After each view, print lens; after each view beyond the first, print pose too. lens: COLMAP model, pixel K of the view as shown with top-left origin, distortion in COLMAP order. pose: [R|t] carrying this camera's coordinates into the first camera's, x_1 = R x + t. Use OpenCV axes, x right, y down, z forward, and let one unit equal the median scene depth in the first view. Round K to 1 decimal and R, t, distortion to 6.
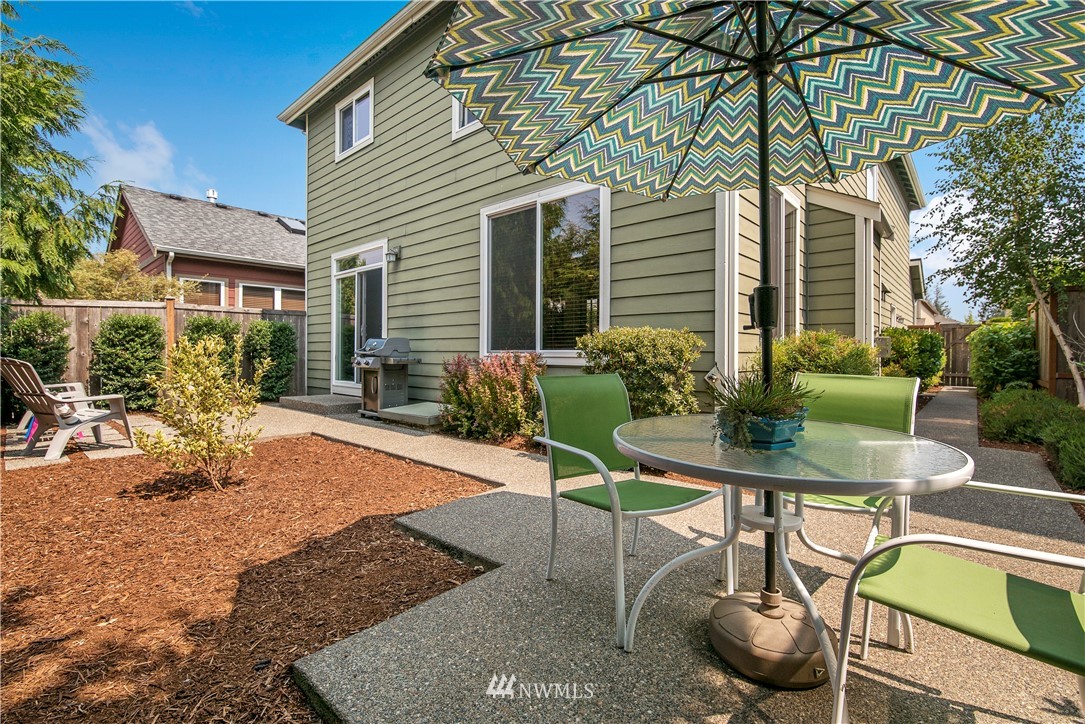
lens RADIAL K [[484.7, 0, 534.1], [0, 484.7, 351.8], [0, 0, 1]] dist [-0.020307, -0.003435]
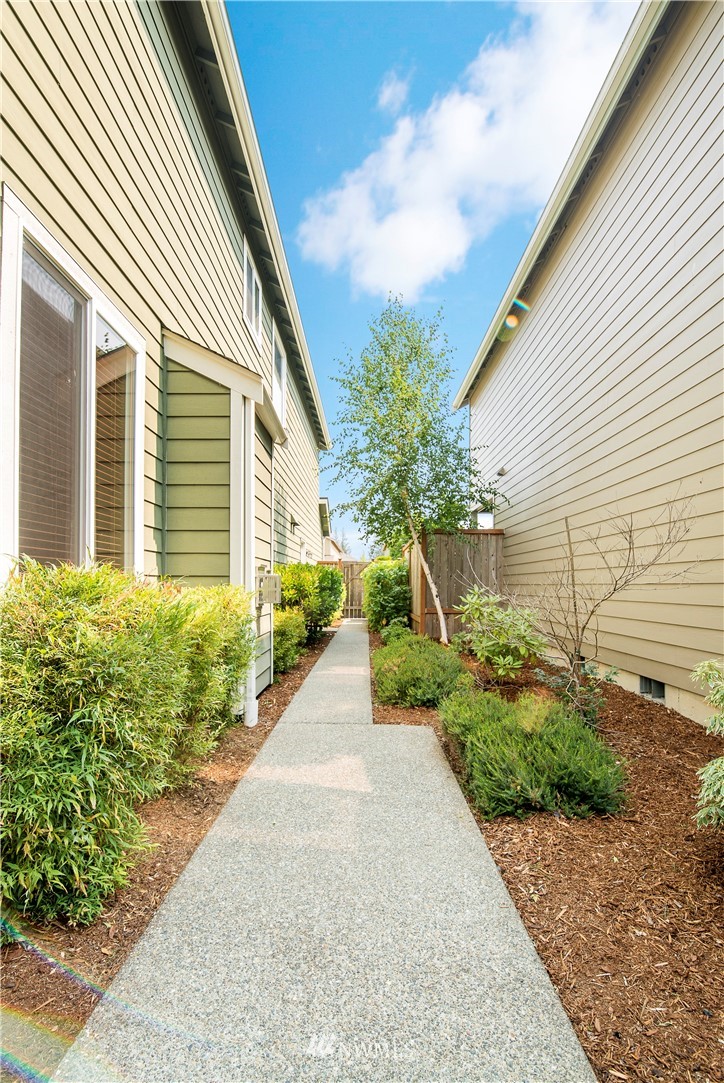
lens RADIAL K [[488.7, 0, 358.7], [0, 488.7, 535.1], [0, 0, 1]] dist [-0.044508, -0.001567]
pose [[0.743200, 0.065879, 0.665819, 0.238006], [-0.001217, 0.995272, -0.097119, -0.013628], [-0.669069, 0.071368, 0.739766, 0.259459]]
